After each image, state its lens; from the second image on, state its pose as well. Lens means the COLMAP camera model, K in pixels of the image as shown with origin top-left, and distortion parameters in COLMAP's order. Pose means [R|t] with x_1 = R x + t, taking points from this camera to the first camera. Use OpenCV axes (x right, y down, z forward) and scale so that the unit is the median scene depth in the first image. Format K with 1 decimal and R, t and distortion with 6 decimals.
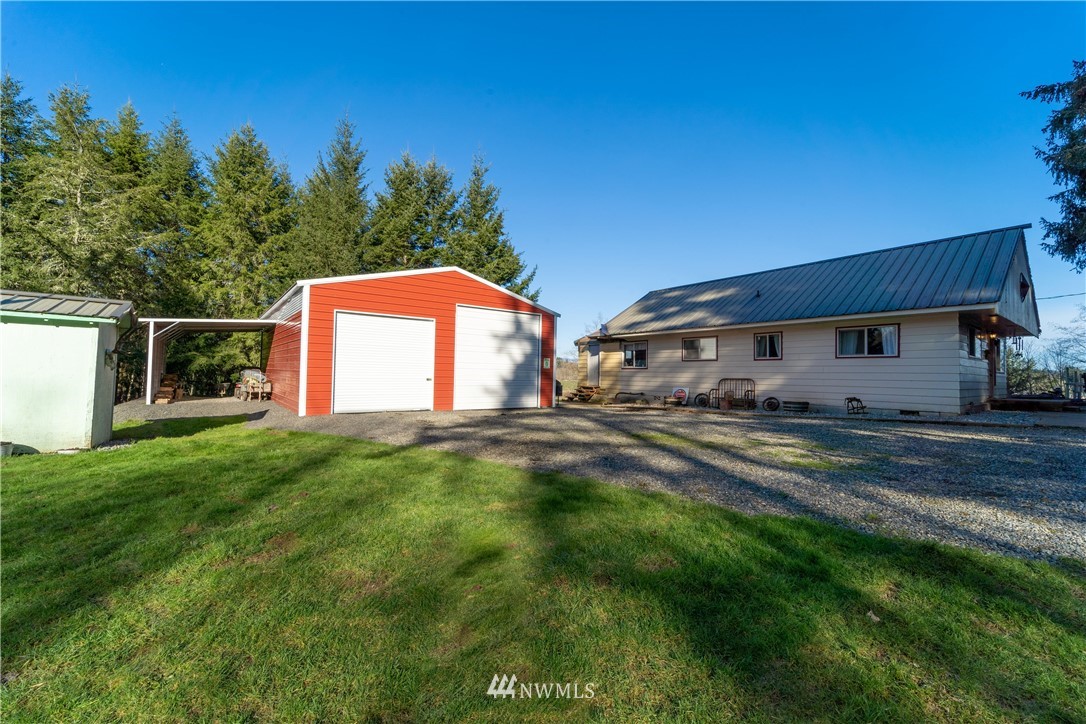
lens RADIAL K [[438.6, 0, 539.3], [0, 438.6, 363.0], [0, 0, 1]] dist [0.006035, -0.001607]
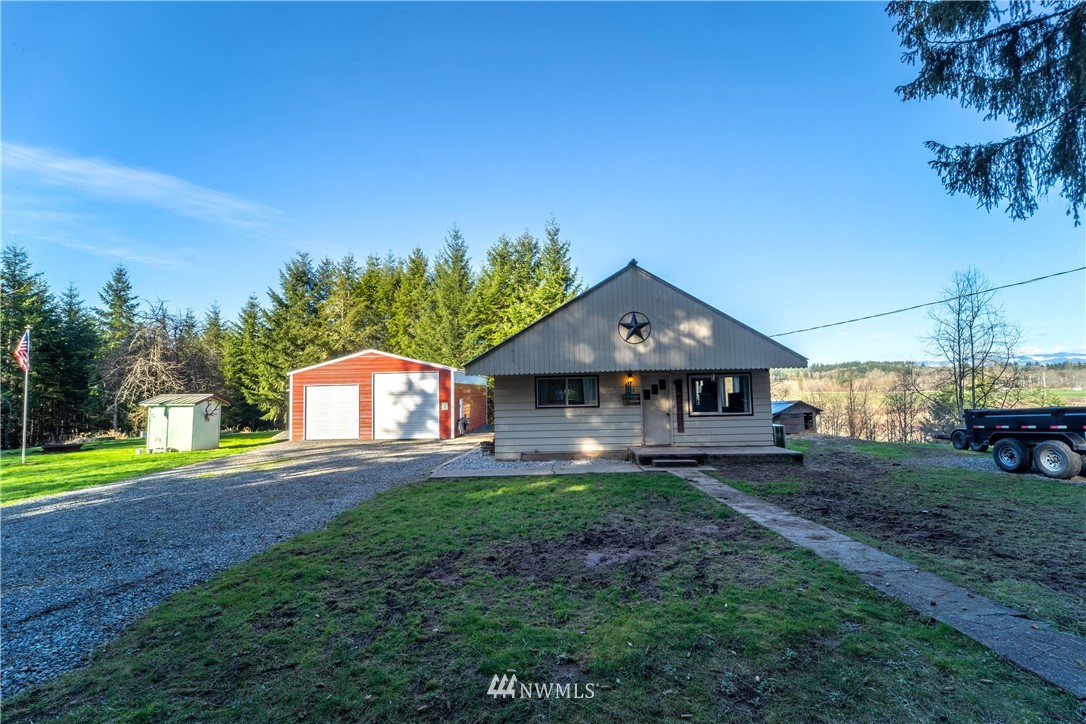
lens RADIAL K [[438.6, 0, 517.1], [0, 438.6, 360.9], [0, 0, 1]] dist [0.006035, -0.001607]
pose [[0.758708, -0.079740, -0.646532, 1.263022], [0.053662, 0.996757, -0.059963, -0.050794], [0.649217, 0.010800, 0.760527, 0.117322]]
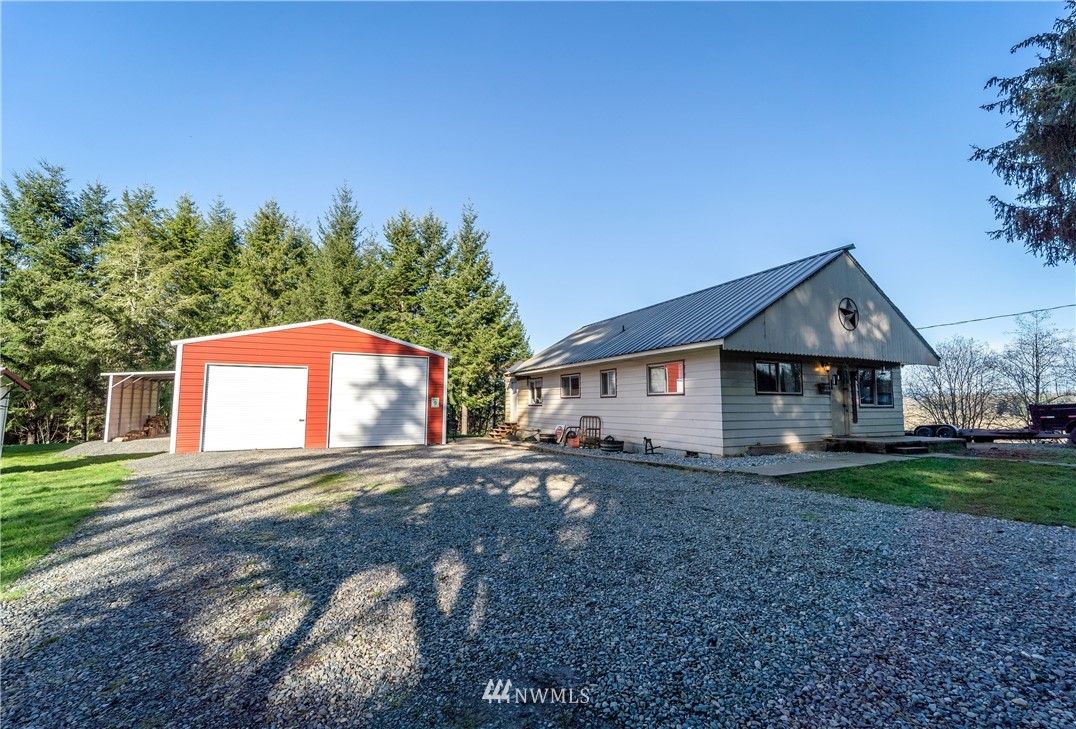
lens RADIAL K [[434.5, 0, 538.2], [0, 434.5, 369.6], [0, 0, 1]] dist [0.006035, -0.001607]
pose [[0.982735, -0.030047, -0.182561, 0.530832], [0.020853, 0.998425, -0.052074, -0.021104], [0.183838, 0.047369, 0.981814, 0.008686]]
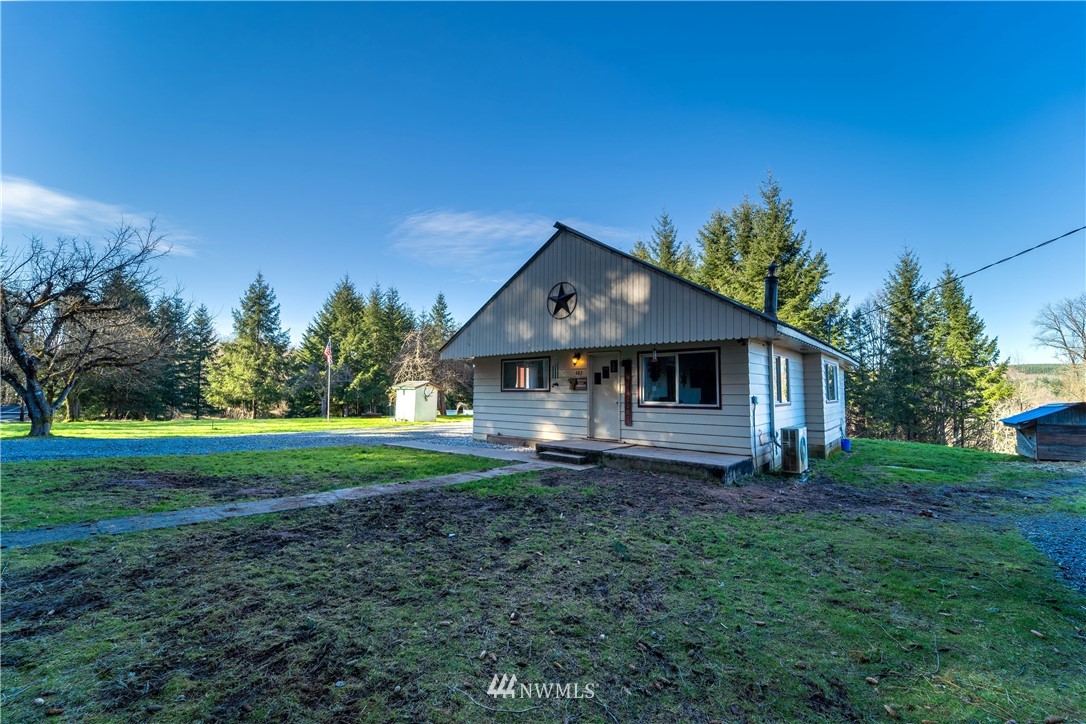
lens RADIAL K [[438.6, 0, 538.7], [0, 438.6, 368.5], [0, 0, 1]] dist [0.006035, -0.001607]
pose [[0.221281, -0.069951, -0.972698, 1.556866], [0.021160, 0.997534, -0.066923, 0.004375], [0.974980, -0.005773, 0.222216, 0.656981]]
